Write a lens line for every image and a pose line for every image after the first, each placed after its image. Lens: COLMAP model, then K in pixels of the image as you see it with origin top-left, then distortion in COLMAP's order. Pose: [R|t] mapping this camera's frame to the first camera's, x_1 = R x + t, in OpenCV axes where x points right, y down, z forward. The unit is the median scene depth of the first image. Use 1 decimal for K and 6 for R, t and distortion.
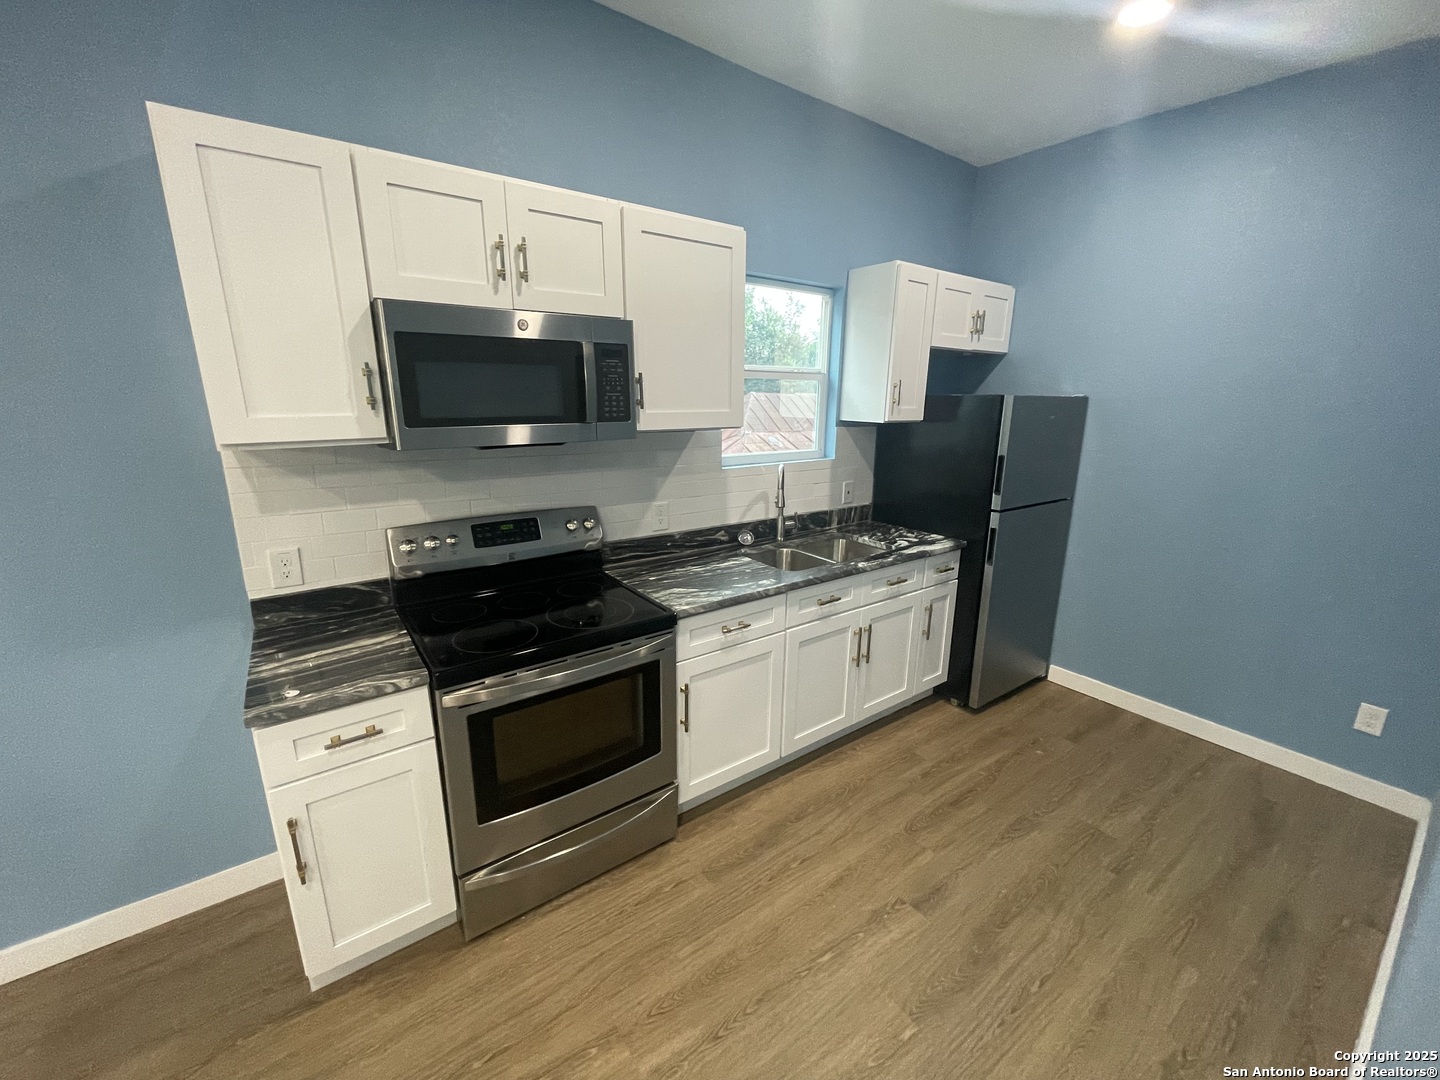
lens RADIAL K [[584.1, 0, 723.4], [0, 584.1, 537.1], [0, 0, 1]] dist [0.003084, -0.005583]
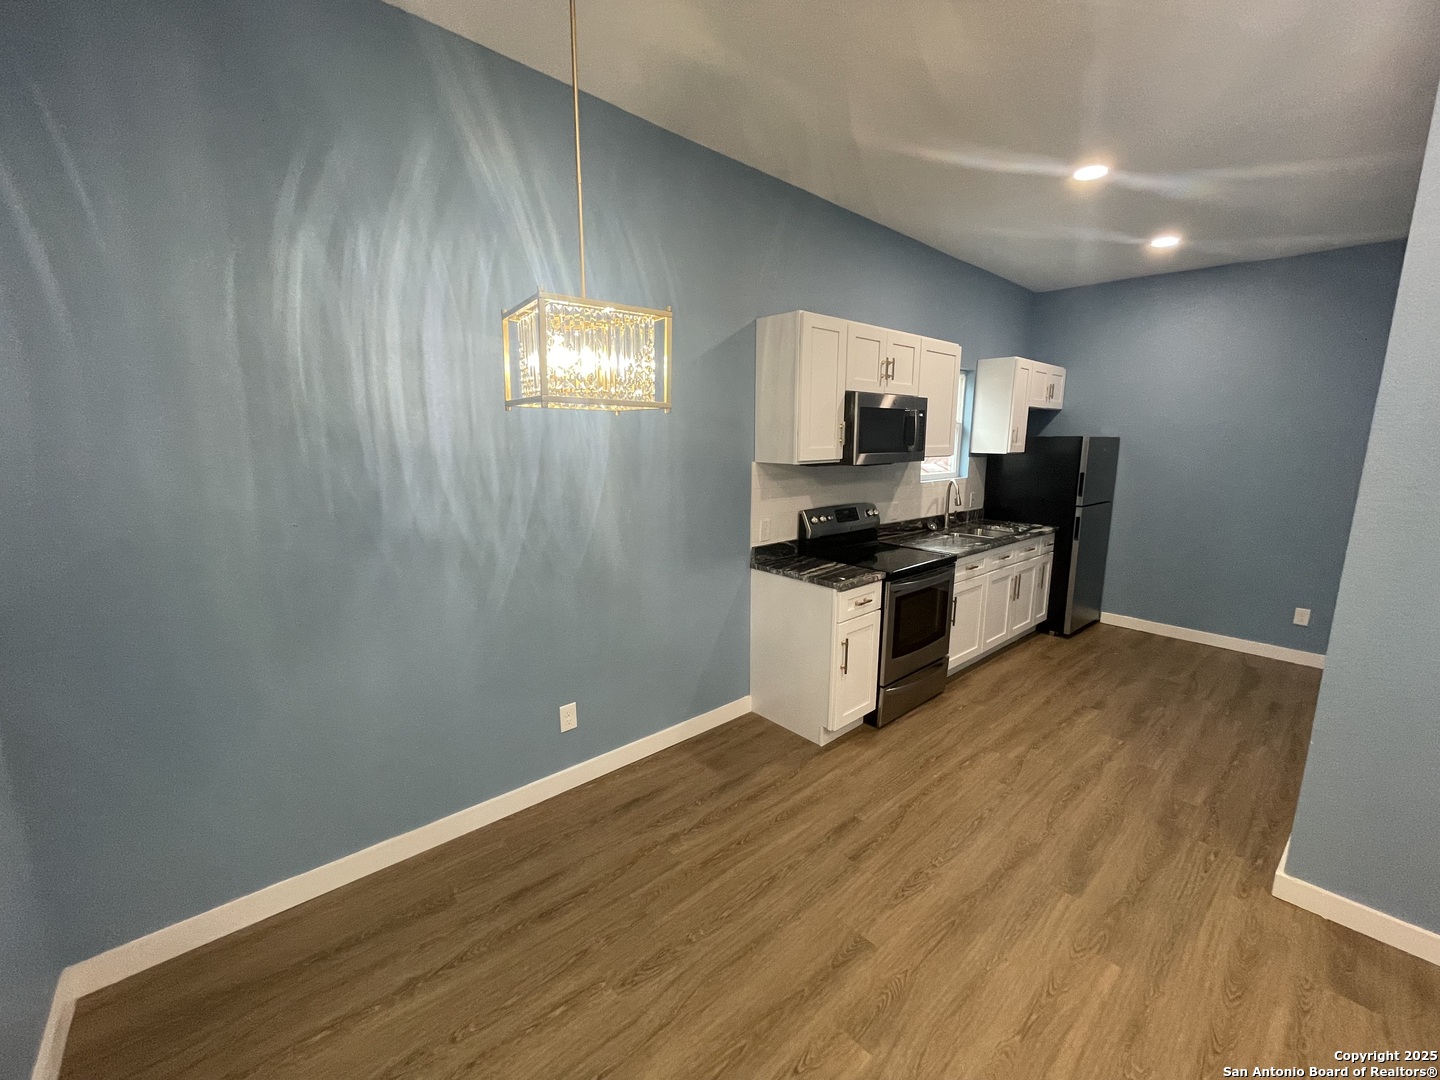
lens RADIAL K [[584.1, 0, 723.4], [0, 584.1, 537.1], [0, 0, 1]] dist [0.003084, -0.005583]
pose [[0.995351, -0.021029, 0.093993, -0.791367], [0.027499, 0.997300, -0.068088, 0.145365], [-0.092307, 0.070356, 0.993242, -0.609217]]
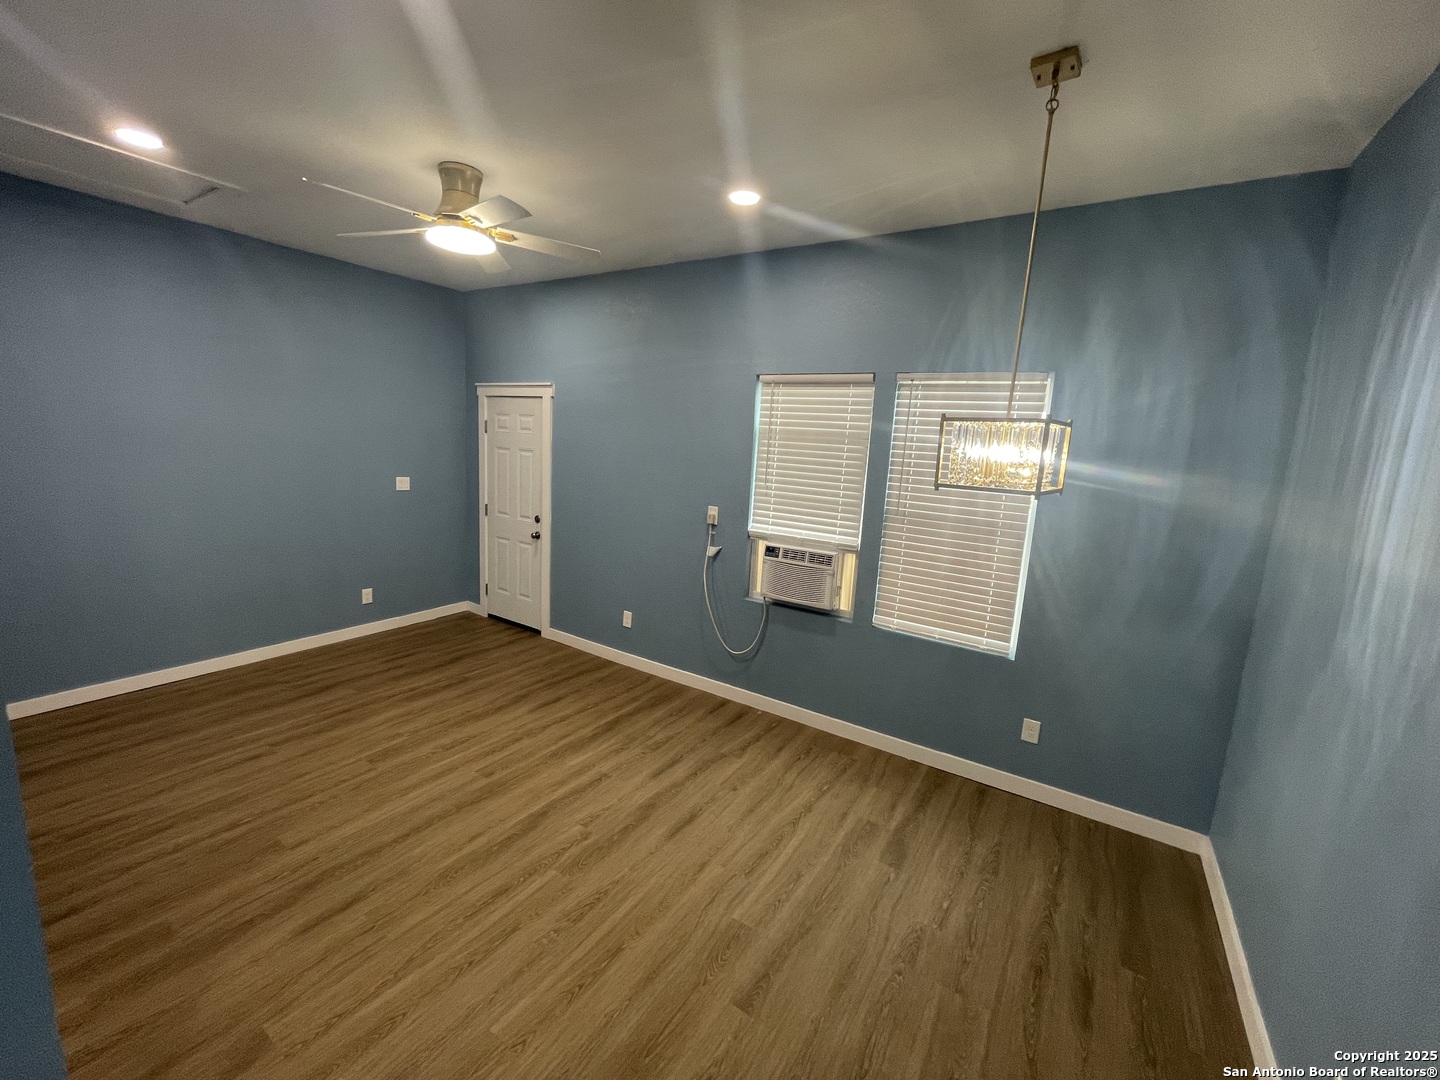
lens RADIAL K [[584.1, 0, 723.4], [0, 584.1, 537.1], [0, 0, 1]] dist [0.003084, -0.005583]
pose [[-0.931787, -0.007922, -0.362919, -0.230366], [-0.154097, 0.913843, 0.375692, -0.216540], [0.328674, 0.405990, -0.852728, 0.588249]]
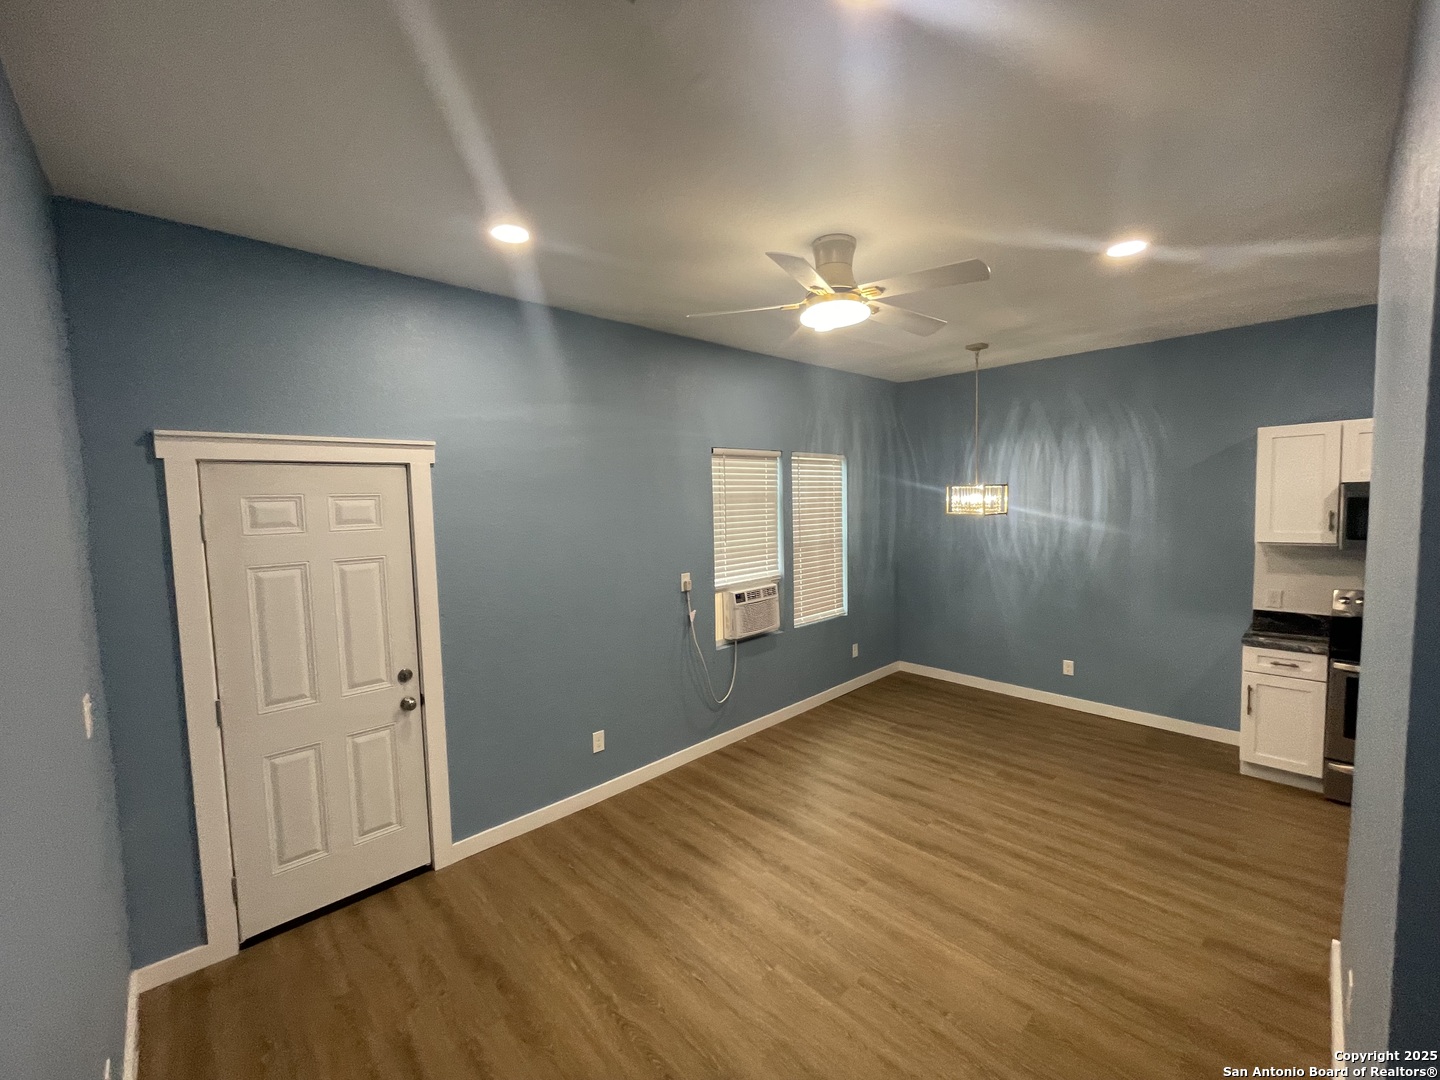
lens RADIAL K [[584.1, 0, 723.4], [0, 584.1, 537.1], [0, 0, 1]] dist [0.003084, -0.005583]
pose [[0.126451, 0.054878, -0.990454, 0.858031], [-0.215653, 0.976109, 0.026551, 0.161051], [0.968248, 0.210236, 0.135264, -1.008005]]
